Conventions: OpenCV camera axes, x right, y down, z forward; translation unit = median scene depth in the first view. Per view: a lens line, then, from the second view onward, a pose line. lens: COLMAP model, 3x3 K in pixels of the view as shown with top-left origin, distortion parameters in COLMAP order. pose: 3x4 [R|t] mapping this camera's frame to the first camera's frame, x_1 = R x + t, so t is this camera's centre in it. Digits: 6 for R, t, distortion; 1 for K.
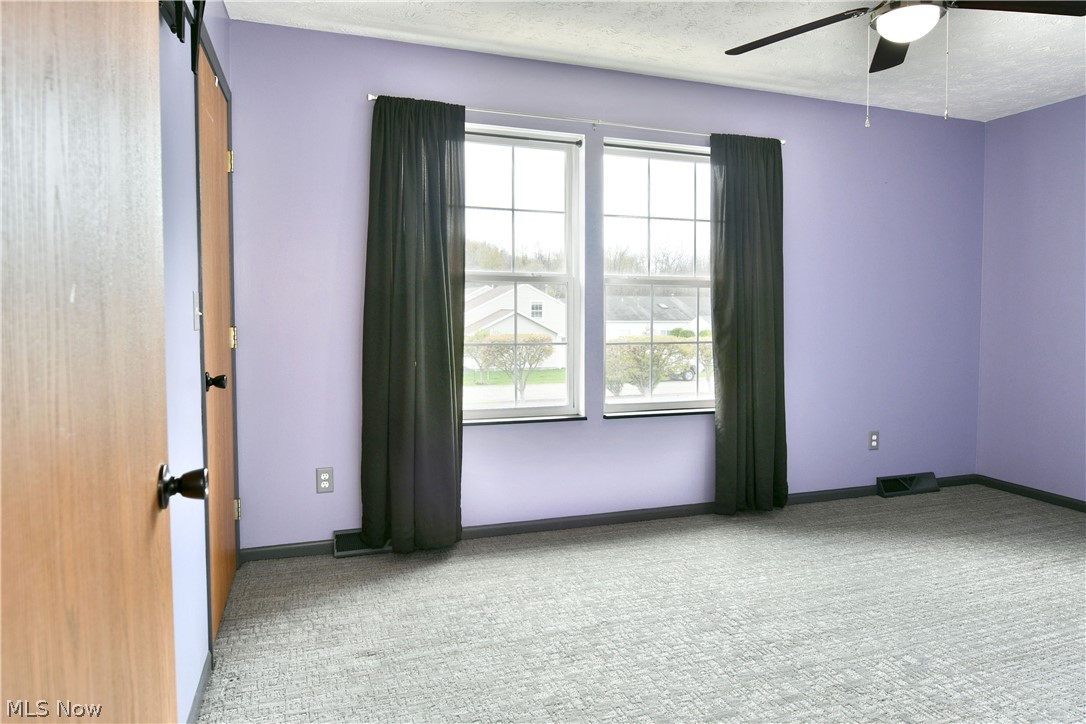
lens RADIAL K [[657.8, 0, 538.0], [0, 657.8, 349.6], [0, 0, 1]] dist [-0.013342, -0.005360]
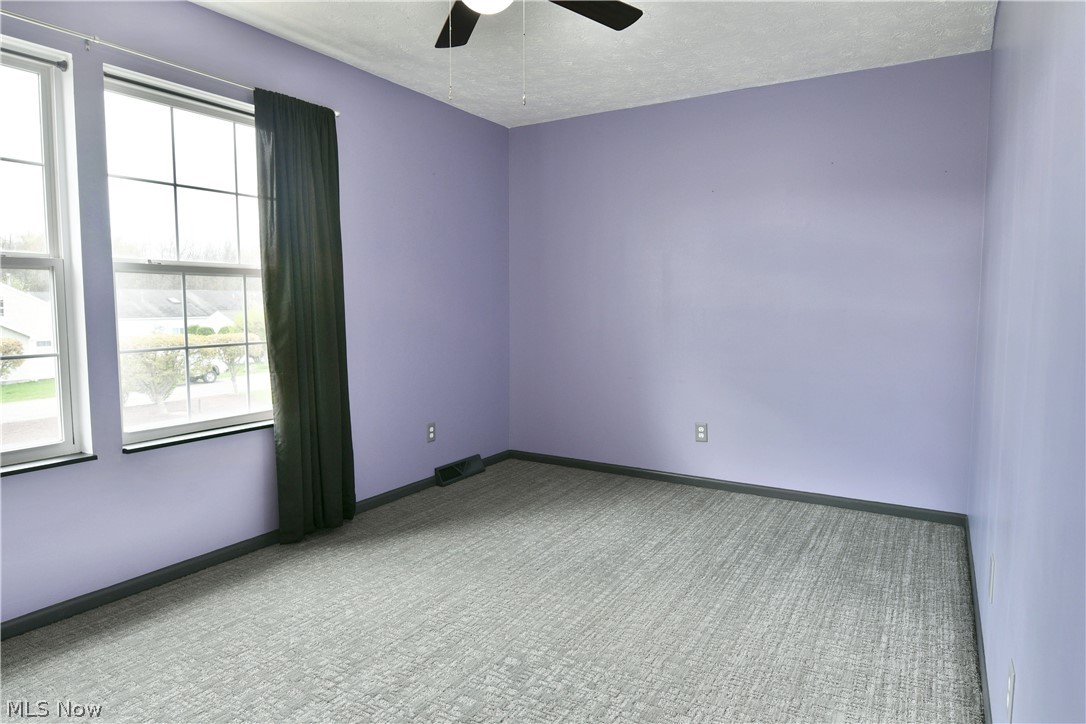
lens RADIAL K [[661.9, 0, 518.0], [0, 661.9, 348.8], [0, 0, 1]] dist [-0.002748, -0.014476]
pose [[0.783549, -0.052286, 0.619126, -0.005154], [0.047506, 0.998578, 0.024208, -0.009395], [-0.619511, 0.010444, 0.784918, 0.153251]]
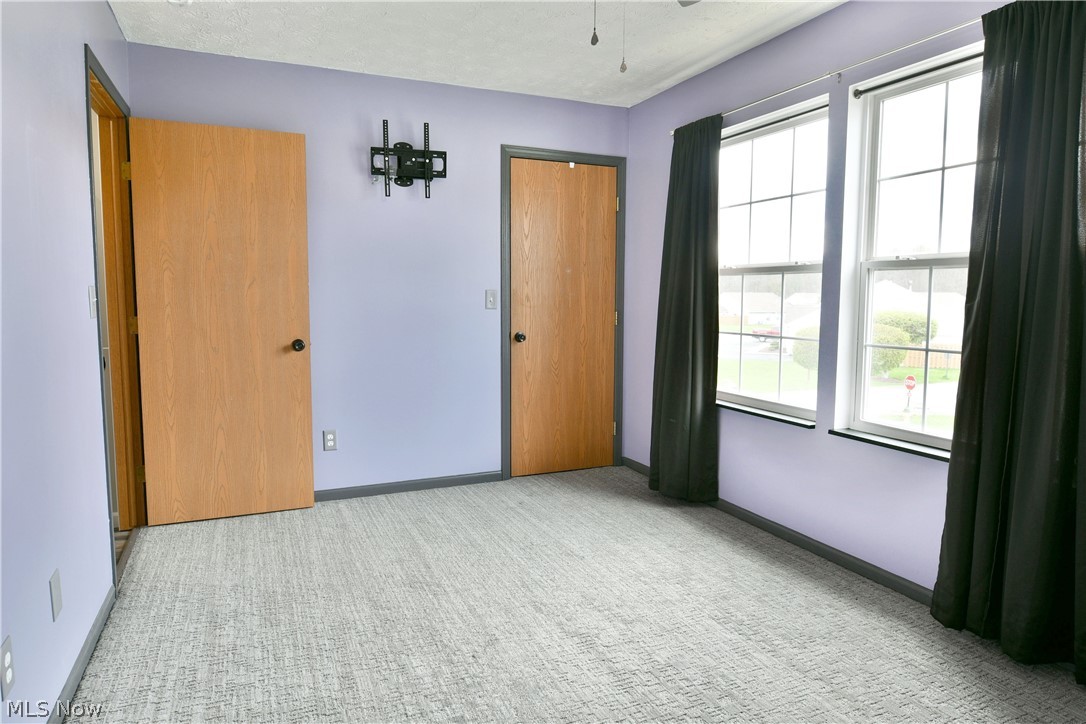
lens RADIAL K [[680.0, 0, 541.4], [0, 680.0, 340.5], [0, 0, 1]] dist [-0.015031, -0.003685]
pose [[0.090558, 0.068314, -0.993545, 0.984564], [-0.068772, 0.995692, 0.062194, -0.041481], [0.993514, 0.062696, 0.094866, 0.590850]]
